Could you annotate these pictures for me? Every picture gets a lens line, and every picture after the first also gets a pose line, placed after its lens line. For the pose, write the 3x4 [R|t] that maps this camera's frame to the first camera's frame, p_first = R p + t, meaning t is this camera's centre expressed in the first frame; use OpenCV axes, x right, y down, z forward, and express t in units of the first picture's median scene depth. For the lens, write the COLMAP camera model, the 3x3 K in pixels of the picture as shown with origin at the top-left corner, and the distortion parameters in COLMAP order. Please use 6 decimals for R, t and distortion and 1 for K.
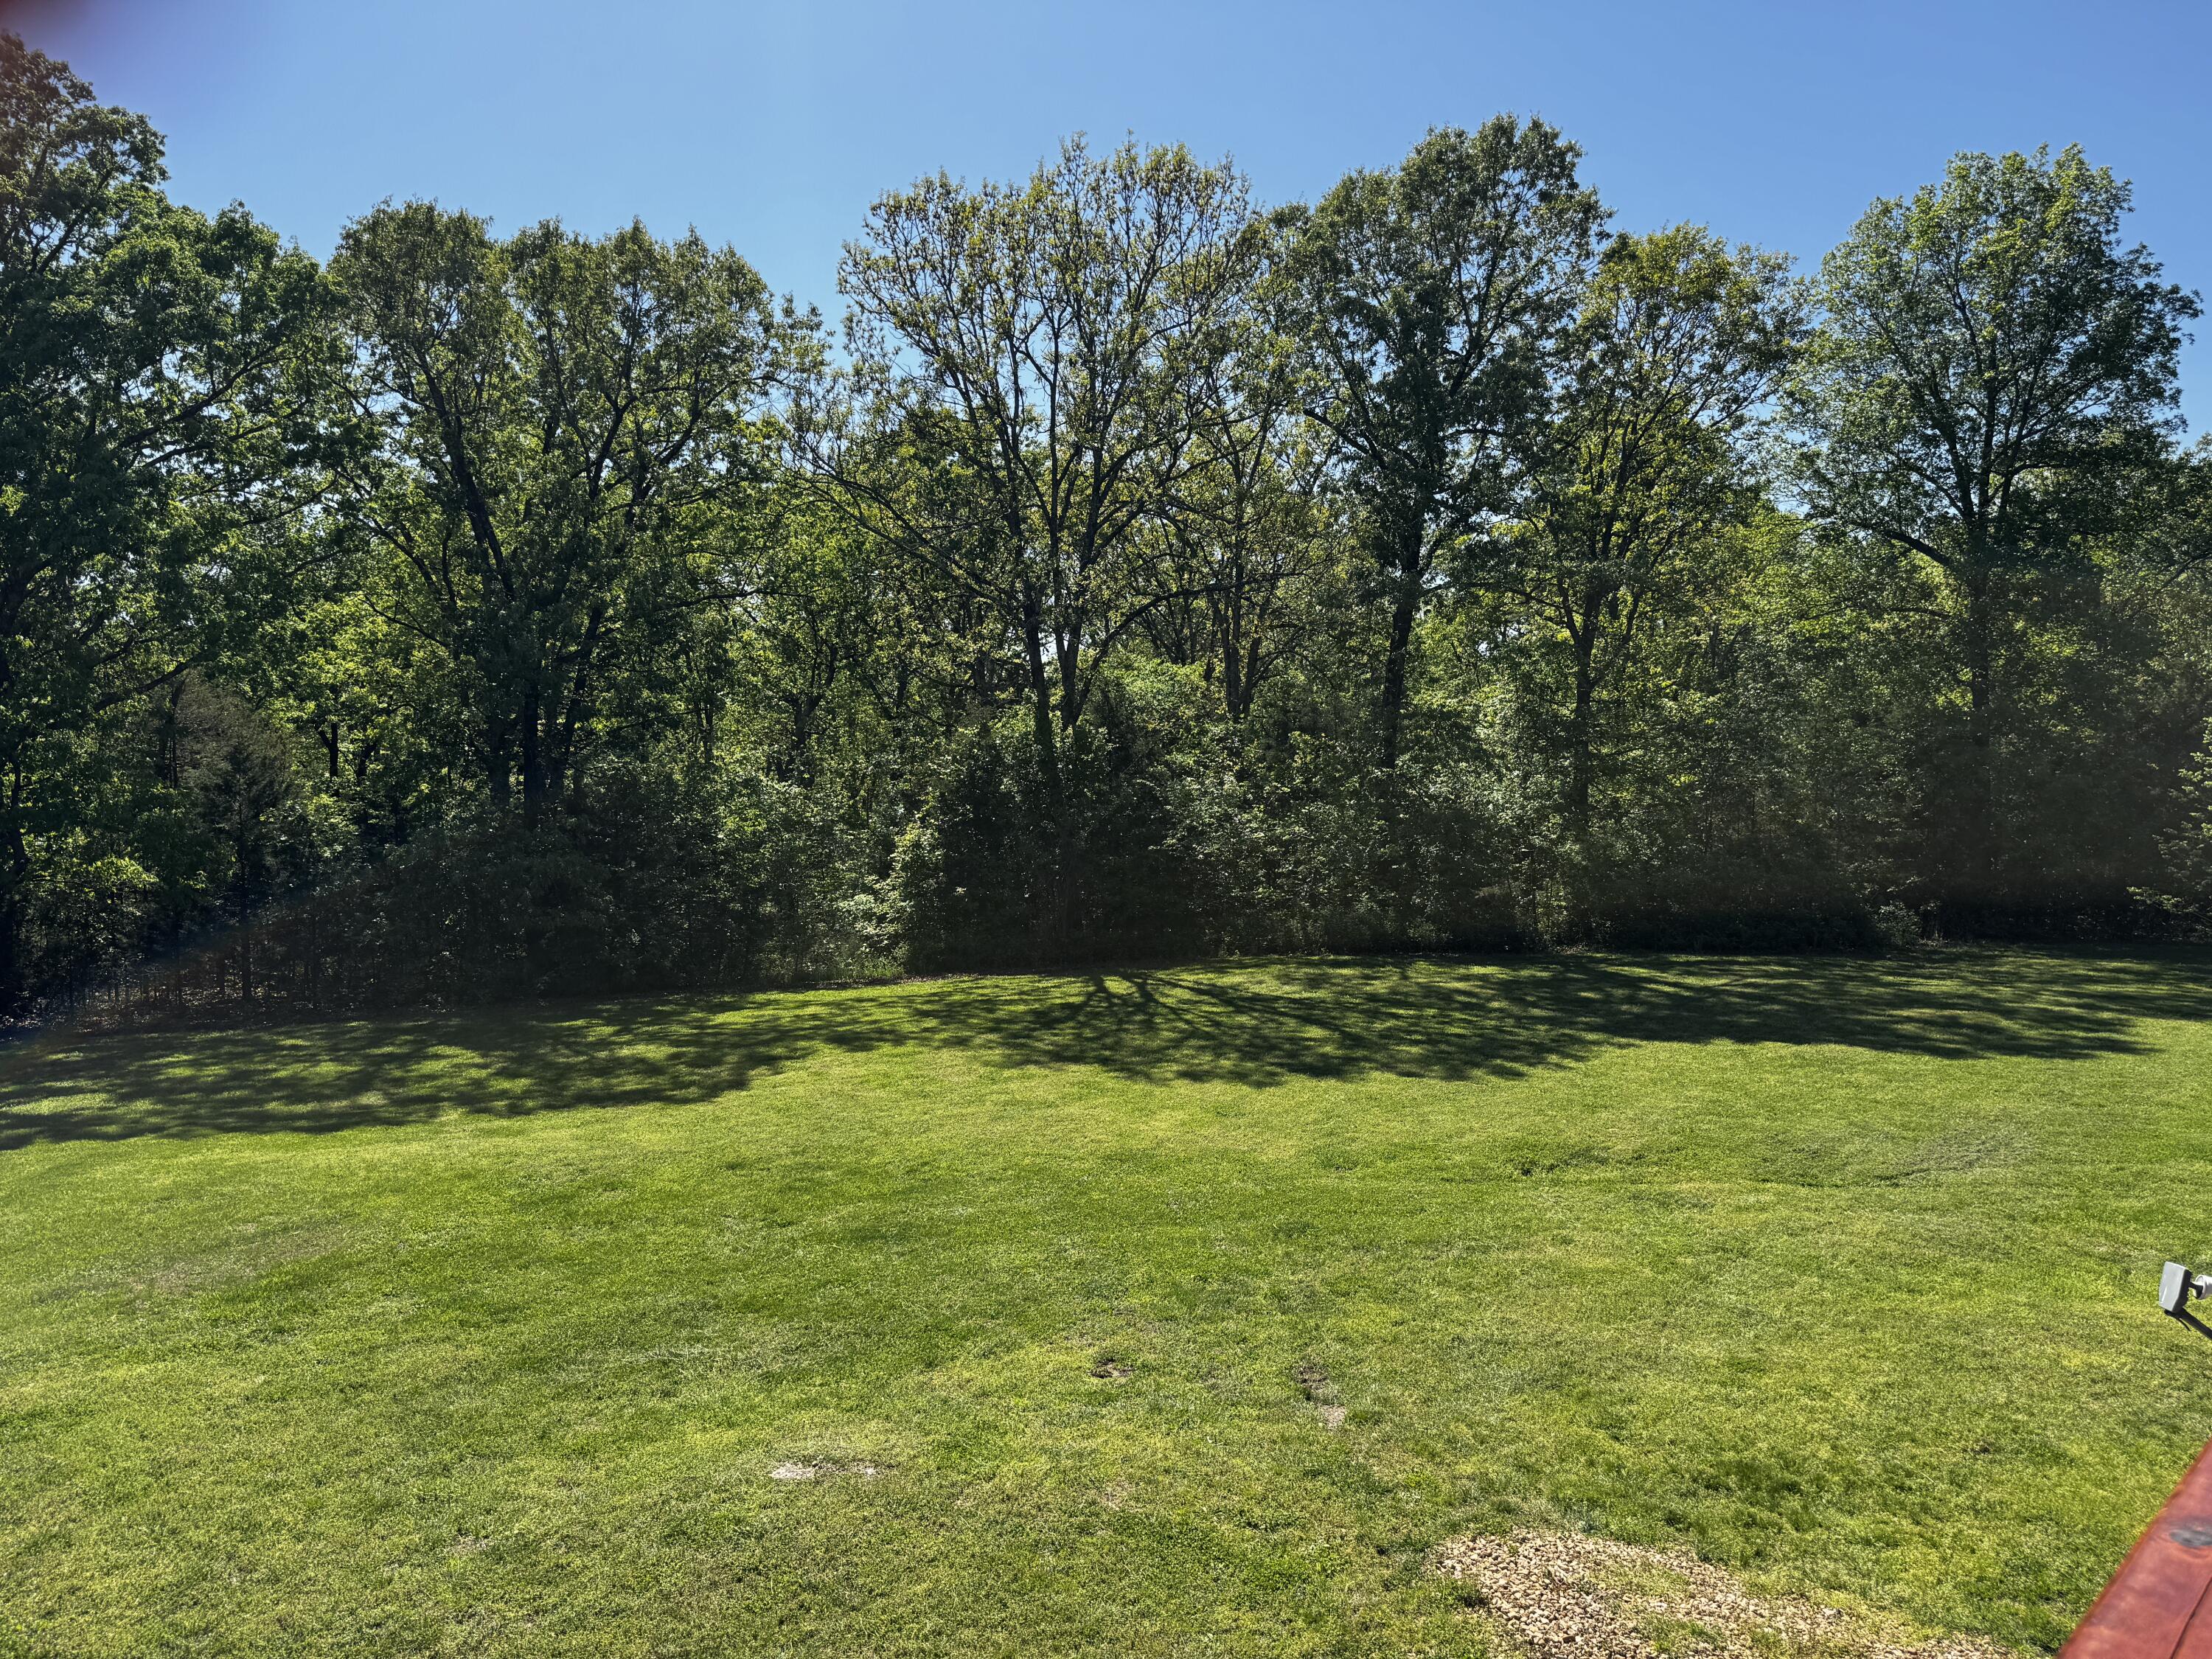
lens RADIAL K [[1559.3, 0, 1108.9], [0, 1559.3, 833.3], [0, 0, 1]] dist [0.051257, -0.066944]
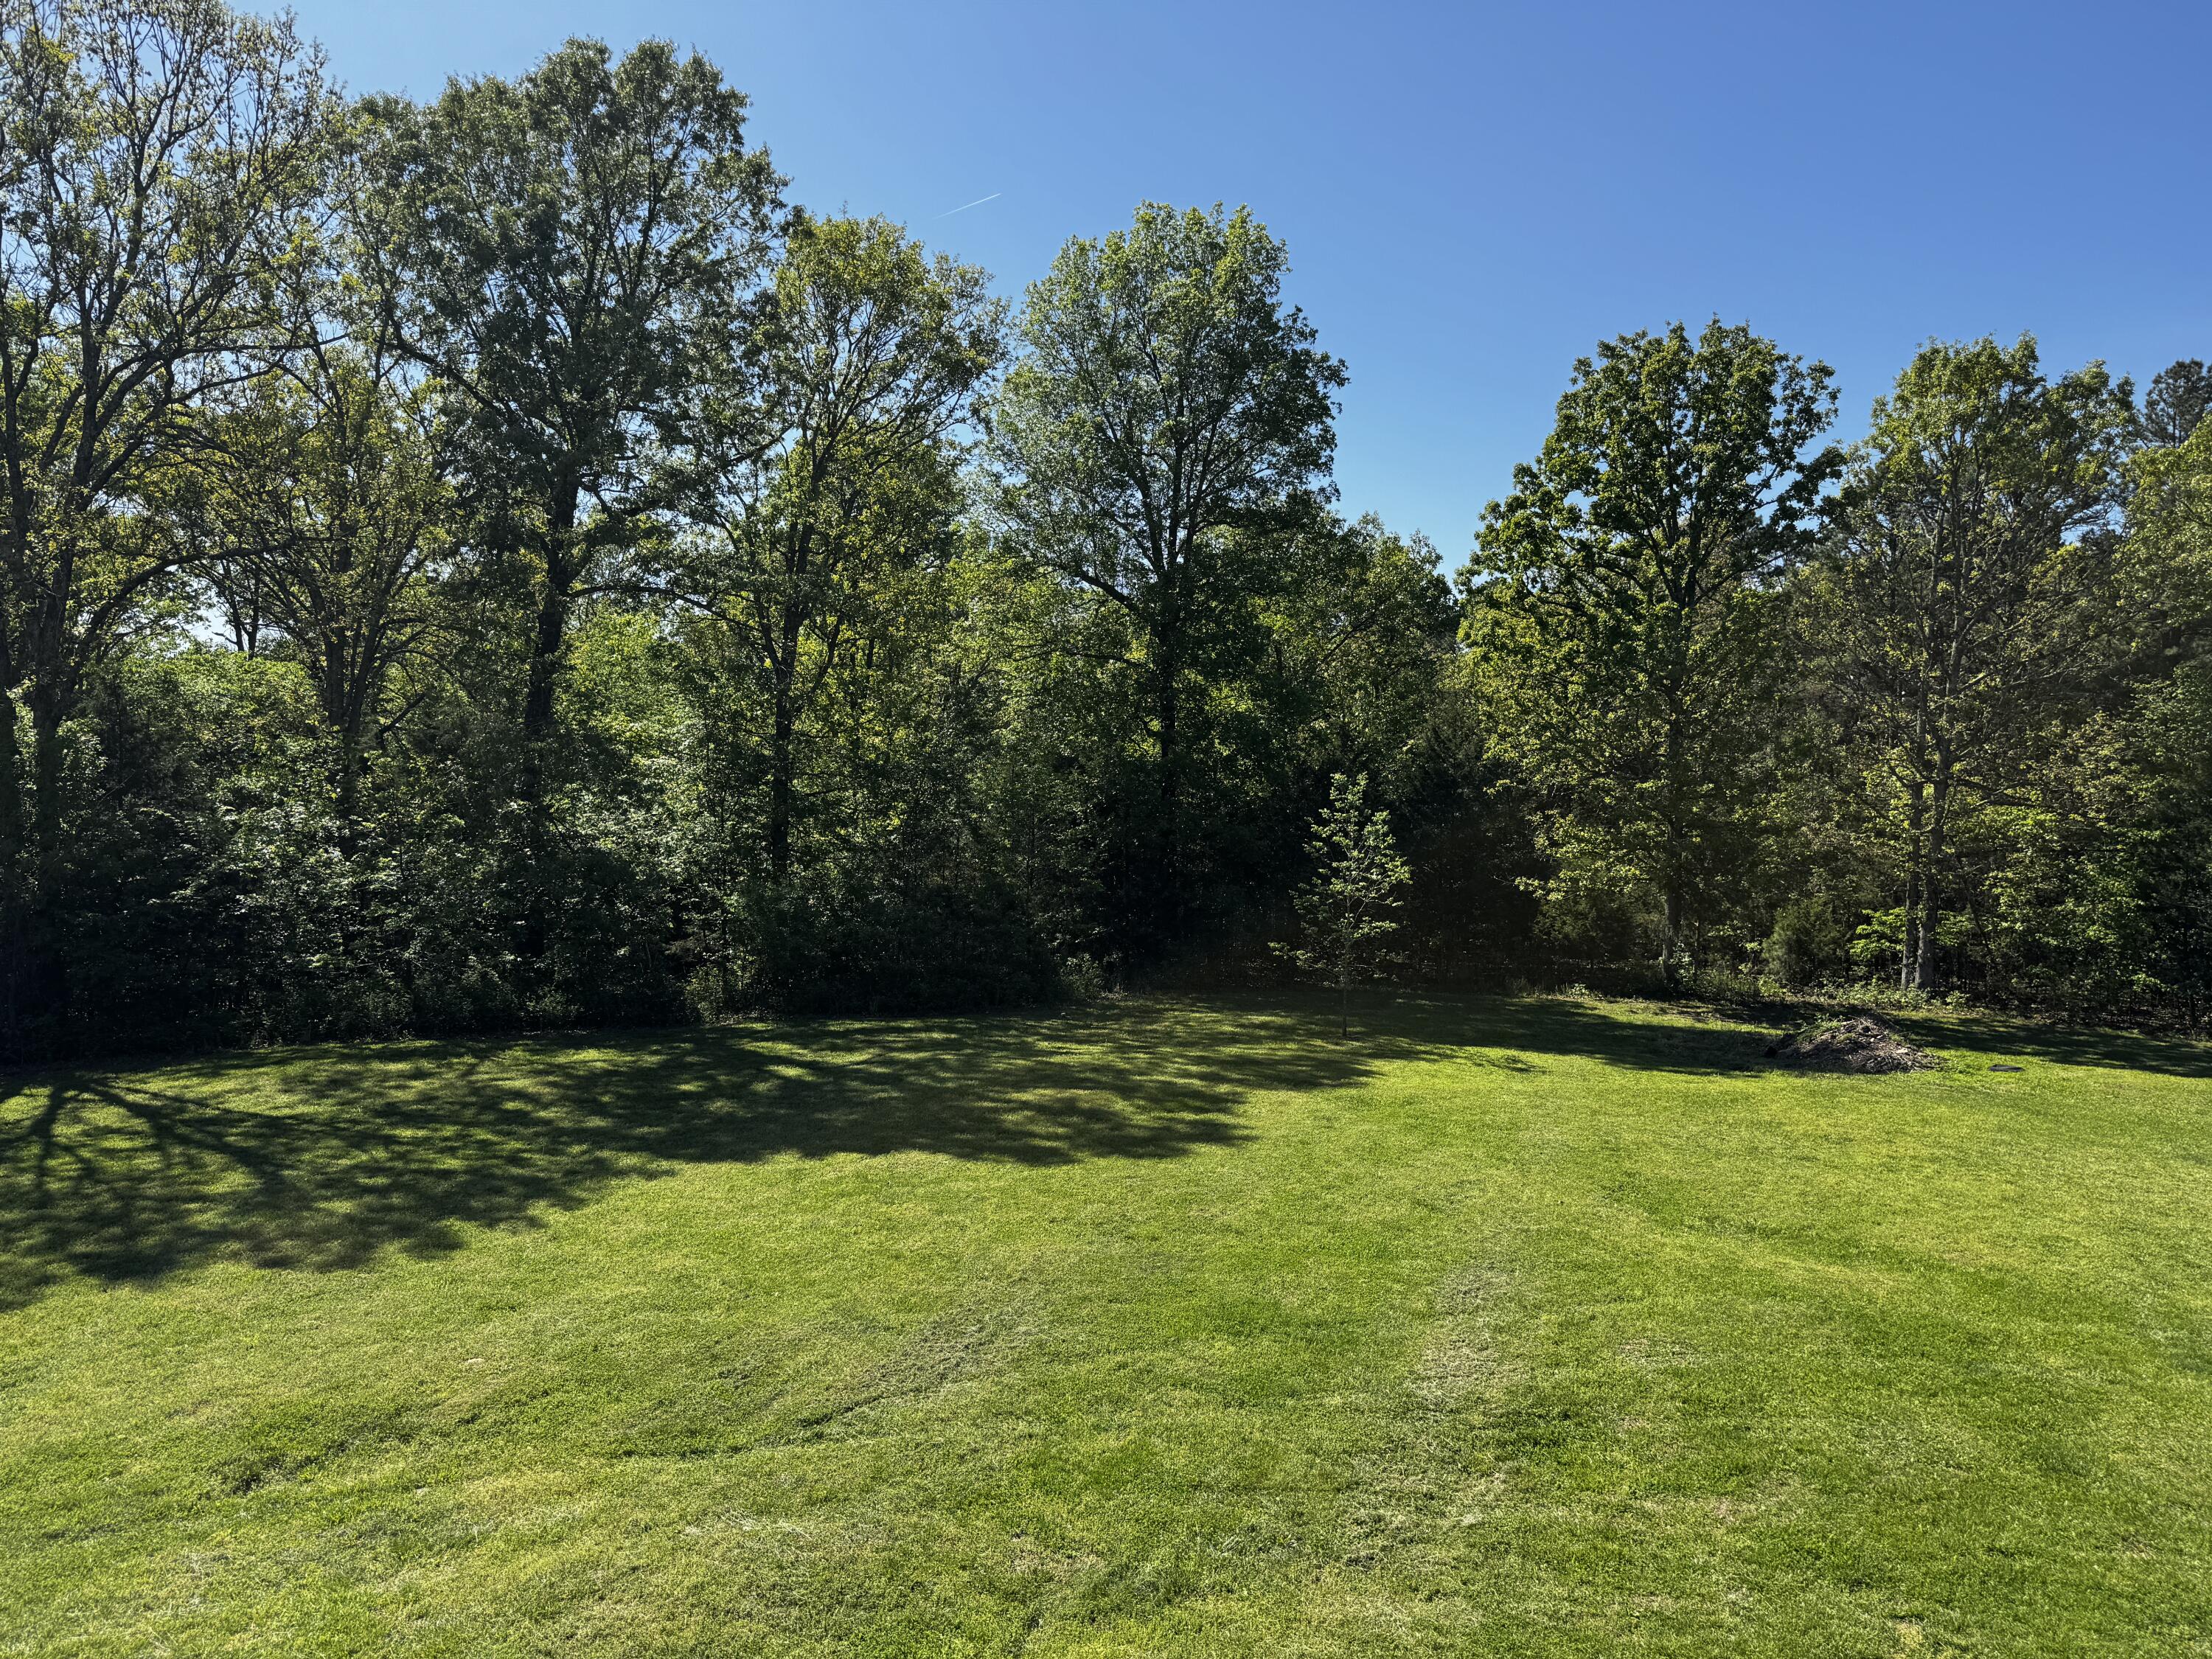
lens RADIAL K [[1559.3, 0, 1123.9], [0, 1559.3, 842.6], [0, 0, 1]] dist [0.051257, -0.066944]
pose [[0.906811, 0.014580, 0.421285, 0.125021], [-0.007630, 0.999806, -0.018177, -0.008242], [-0.421469, 0.013269, 0.906746, 0.123008]]
